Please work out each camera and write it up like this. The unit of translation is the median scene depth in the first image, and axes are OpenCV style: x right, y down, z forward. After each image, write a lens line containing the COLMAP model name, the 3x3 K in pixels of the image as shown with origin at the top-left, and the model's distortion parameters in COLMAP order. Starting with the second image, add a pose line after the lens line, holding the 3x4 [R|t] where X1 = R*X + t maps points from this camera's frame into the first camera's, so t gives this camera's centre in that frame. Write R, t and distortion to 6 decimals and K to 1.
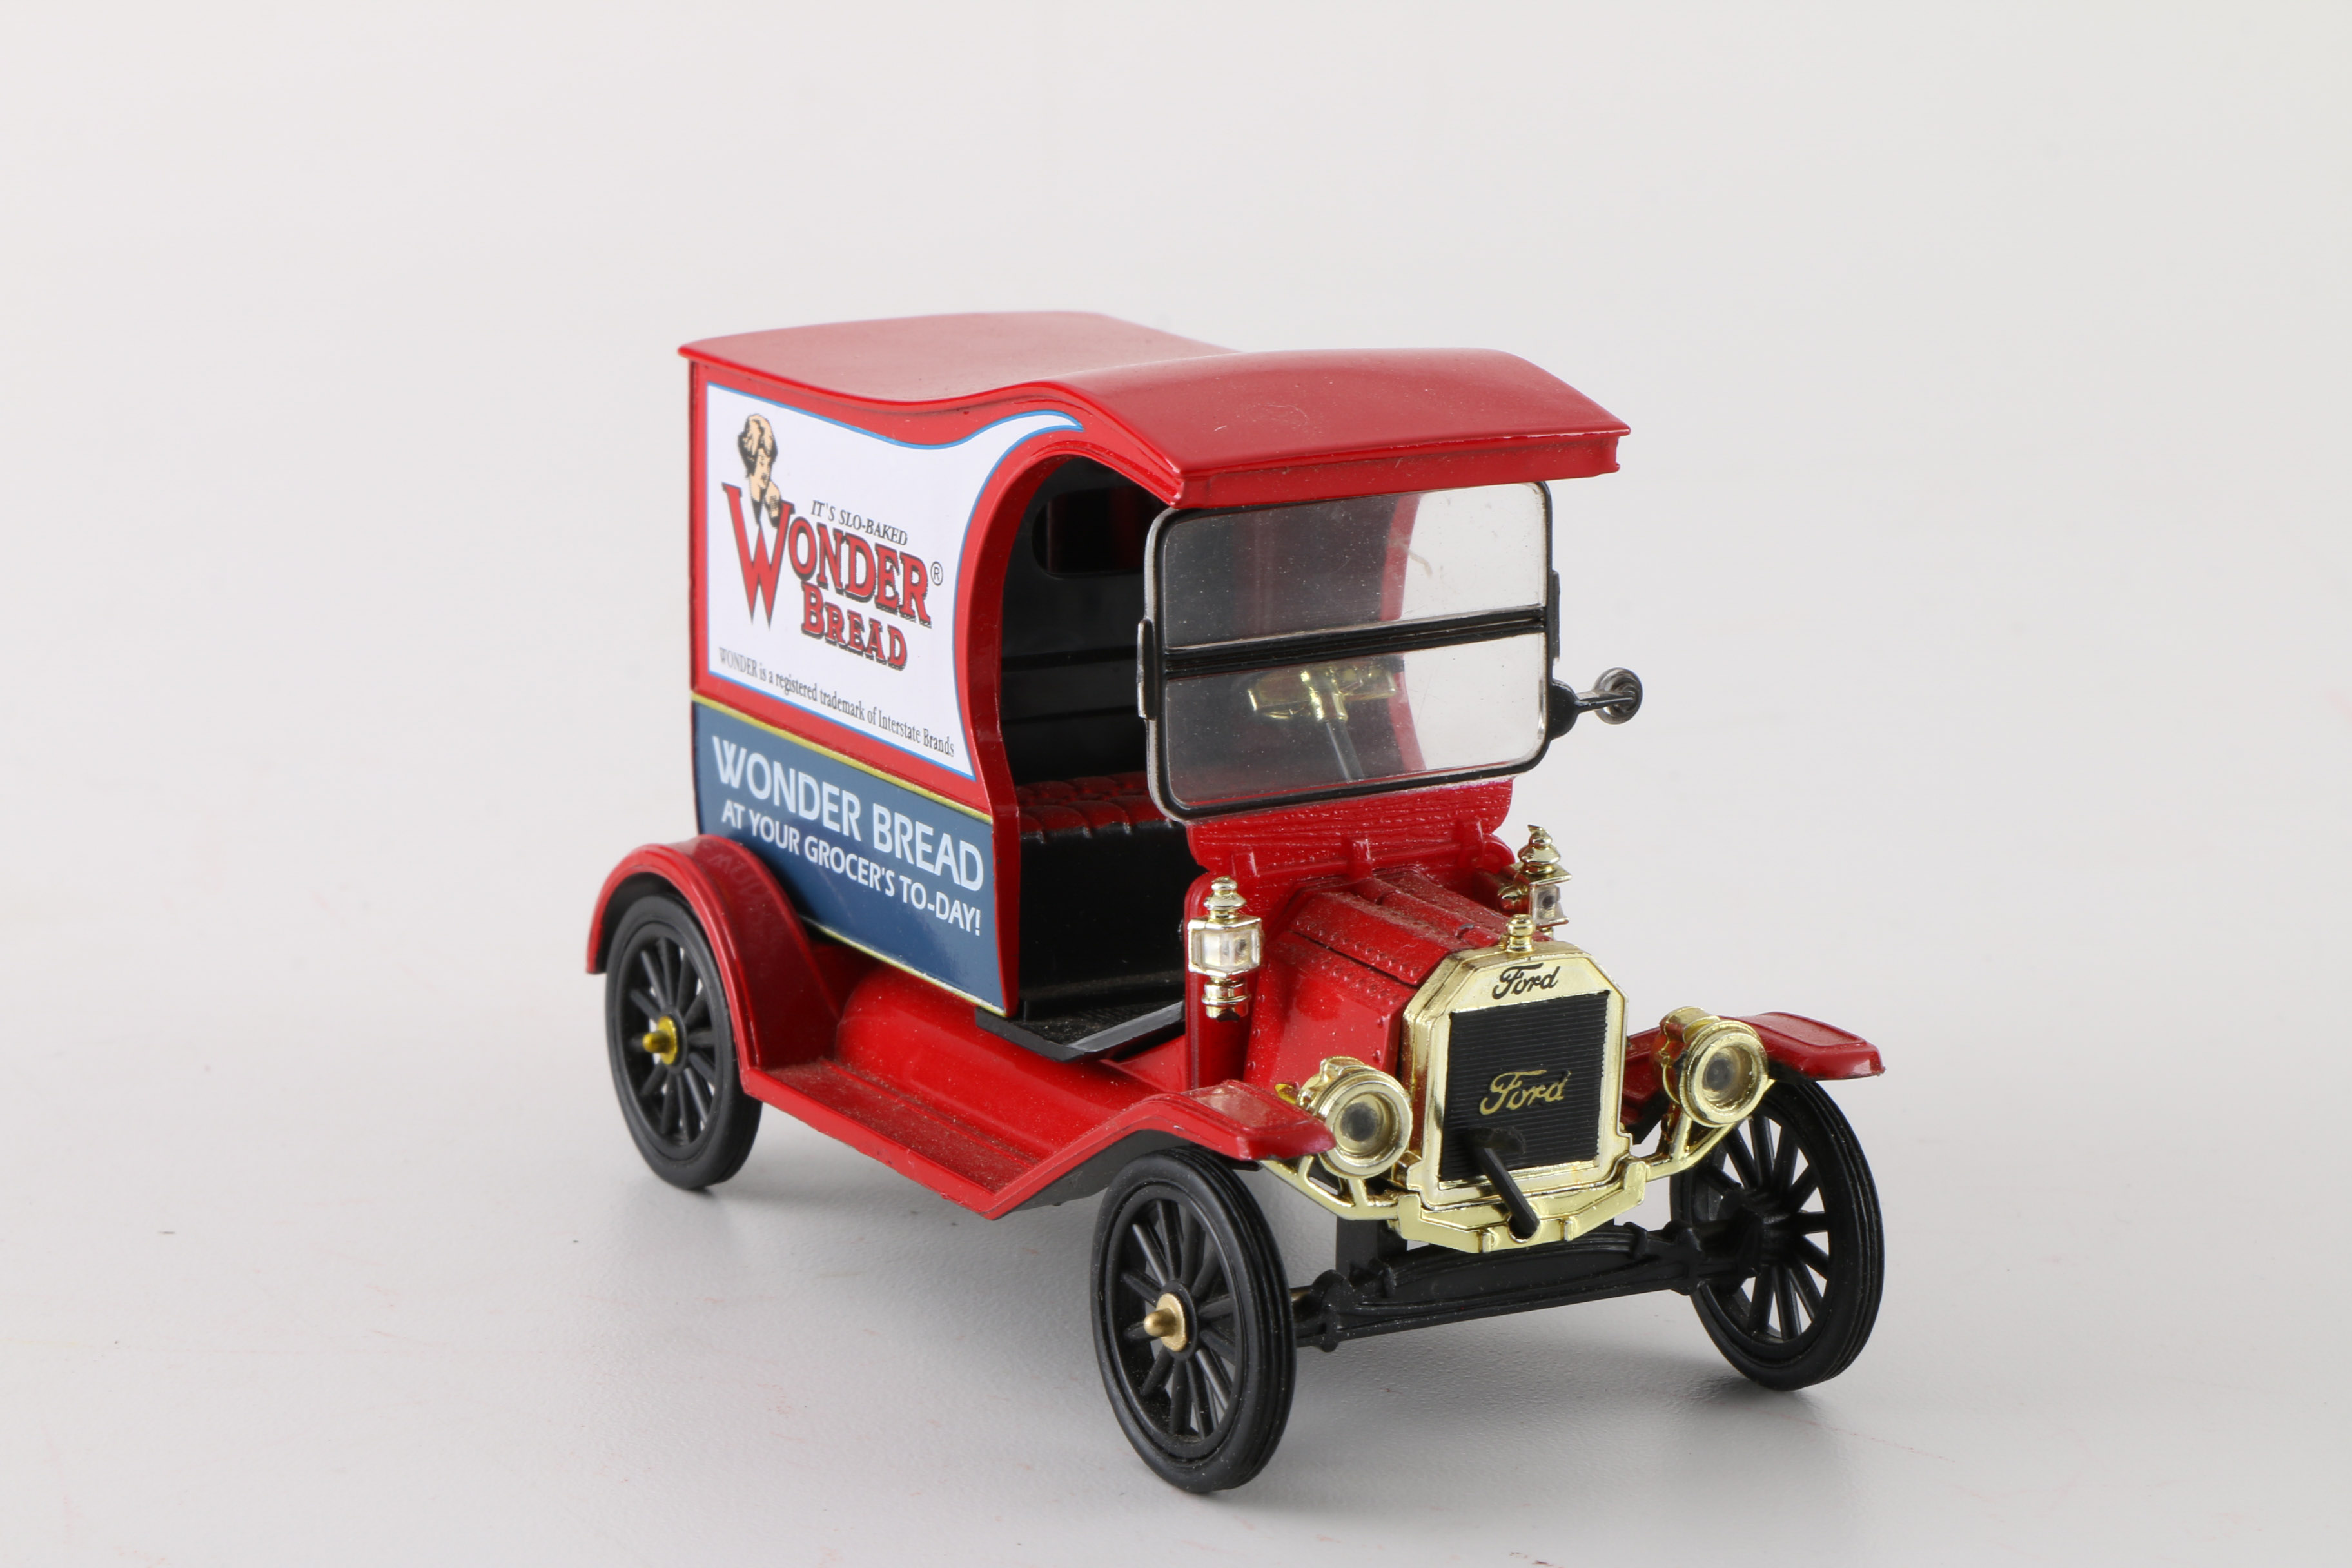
lens RADIAL K [[6936.5, 0, 1175.6], [0, 6936.5, 784.9], [0, 0, 1]] dist [-0.011584, 0.000000]
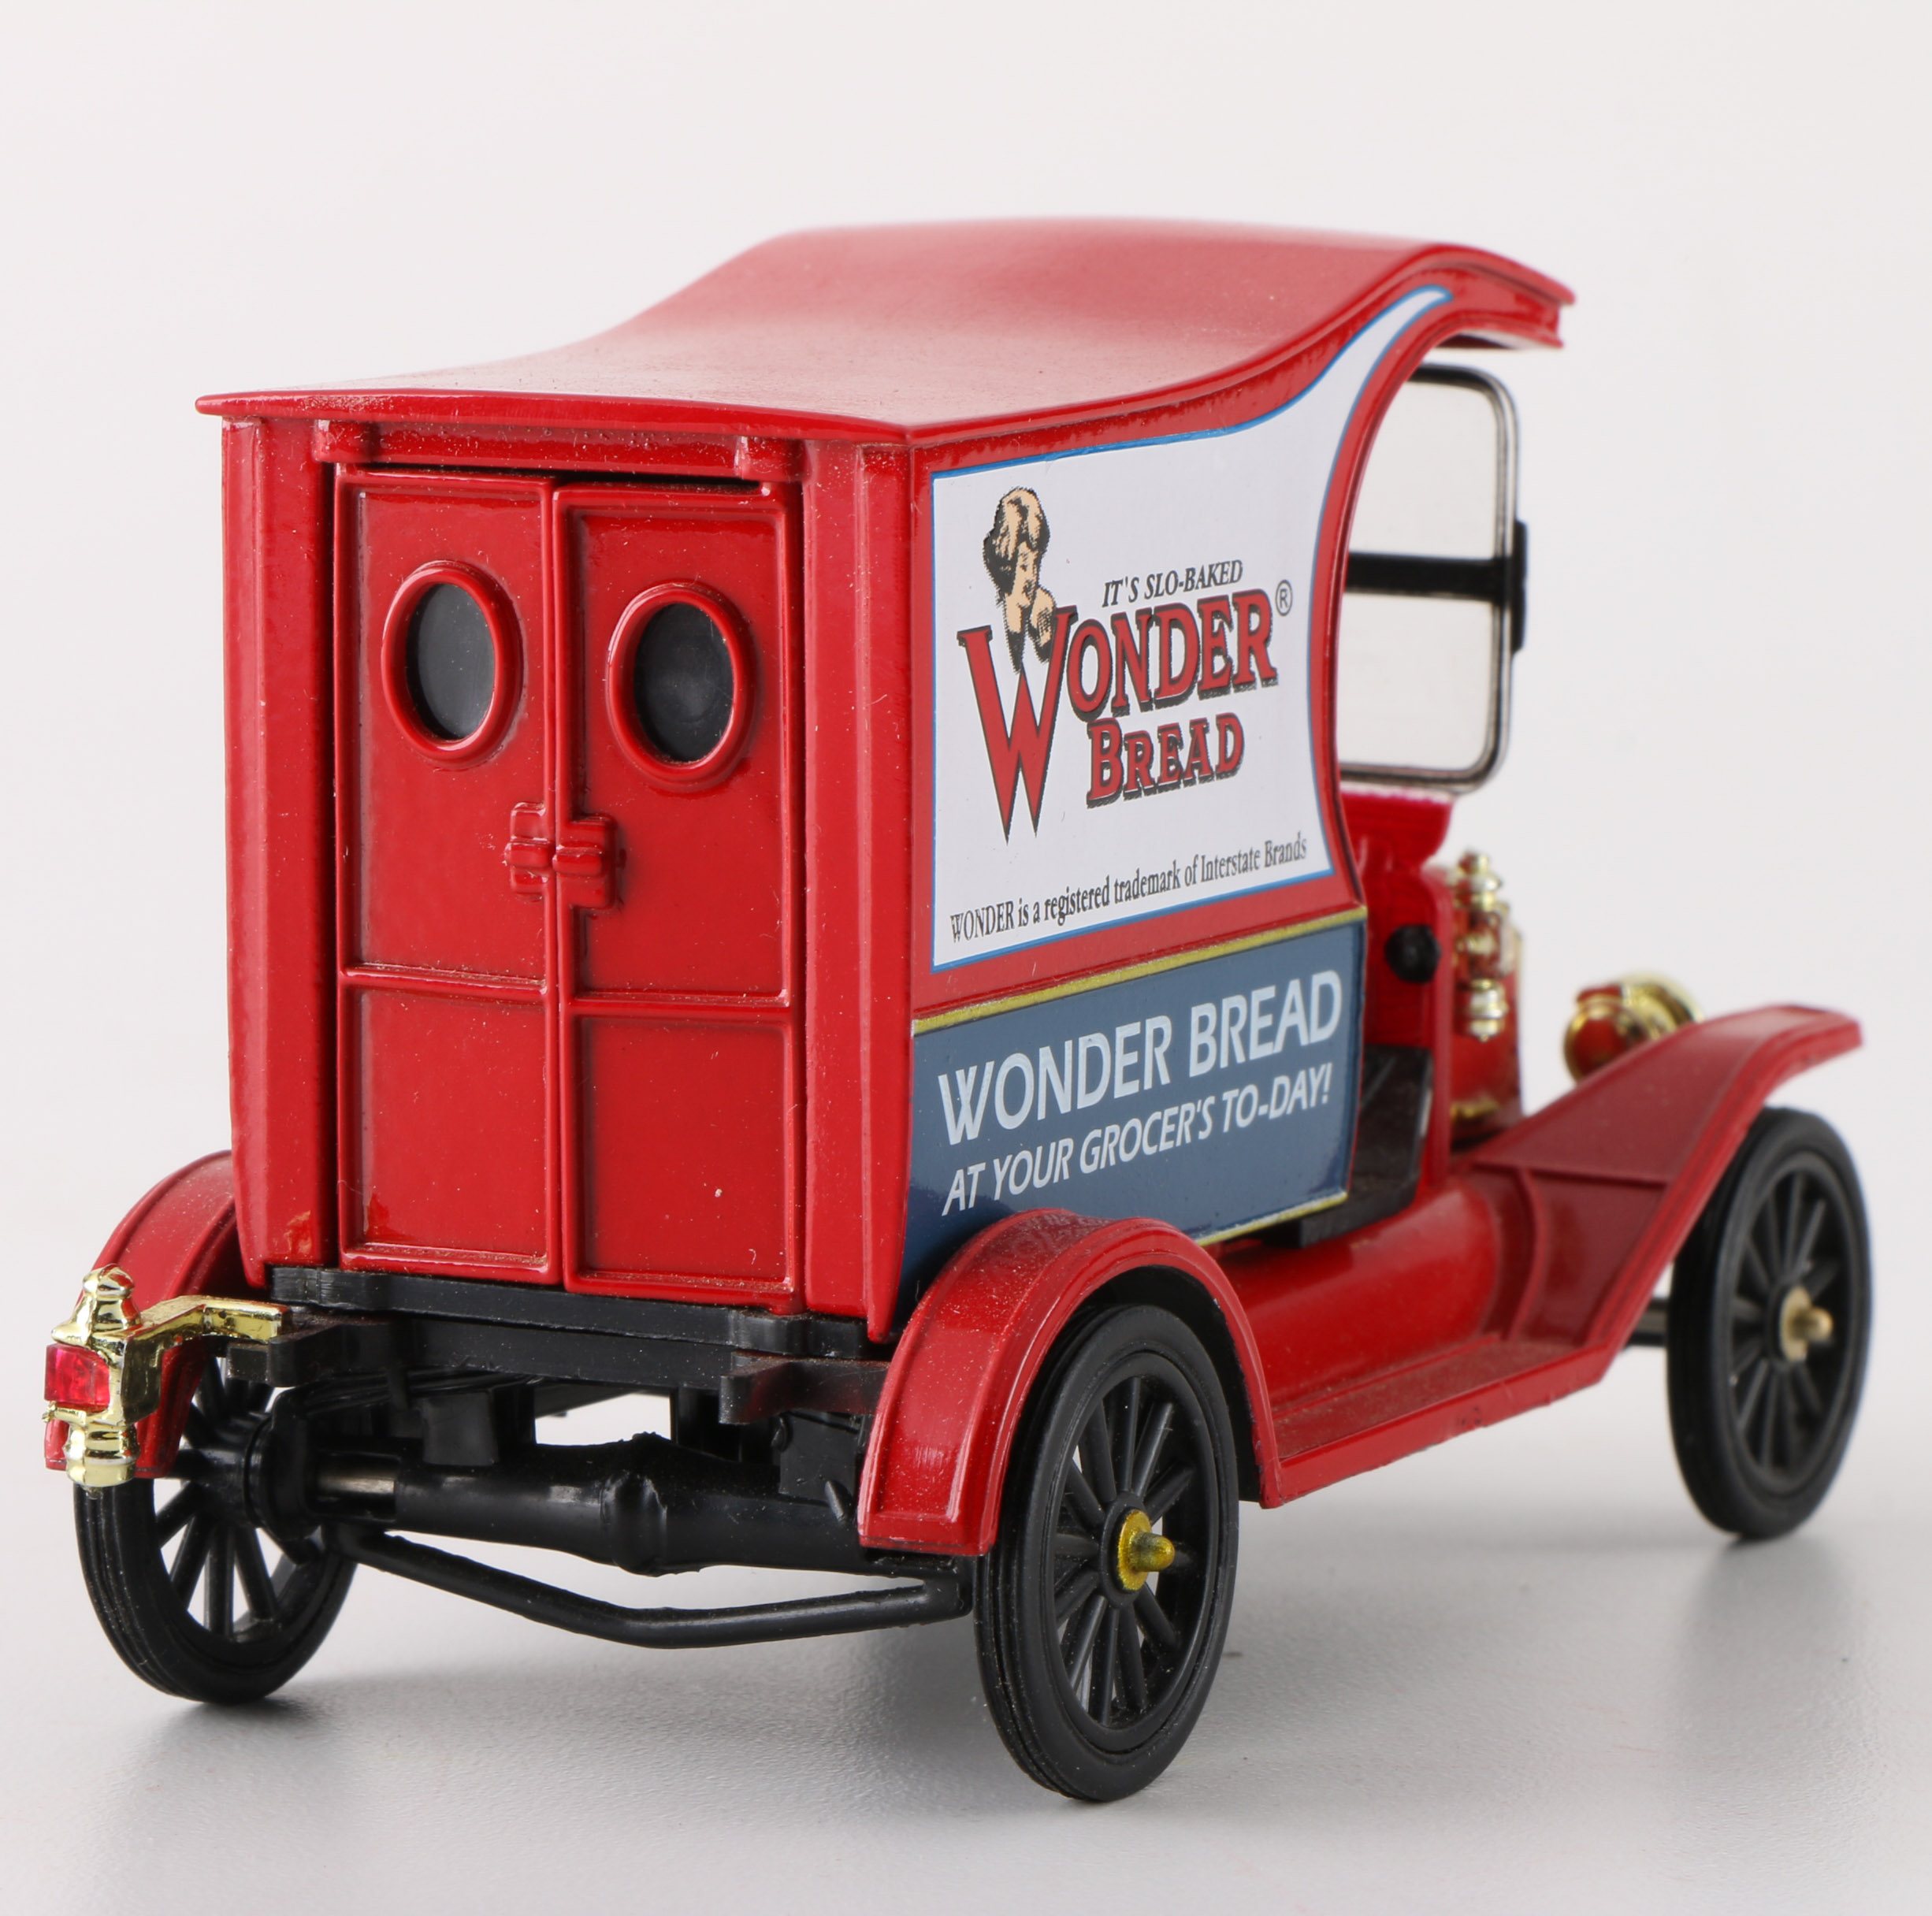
lens RADIAL K [[9438.1, 0, 965.6], [0, 9438.1, 957.8], [0, 0, 1]] dist [-0.475297, 0.000000]
pose [[-0.545454, -0.120356, 0.829454, -0.756953], [0.170726, 0.952932, 0.250544, -0.224605], [-0.820569, 0.278270, -0.499232, 1.444129]]
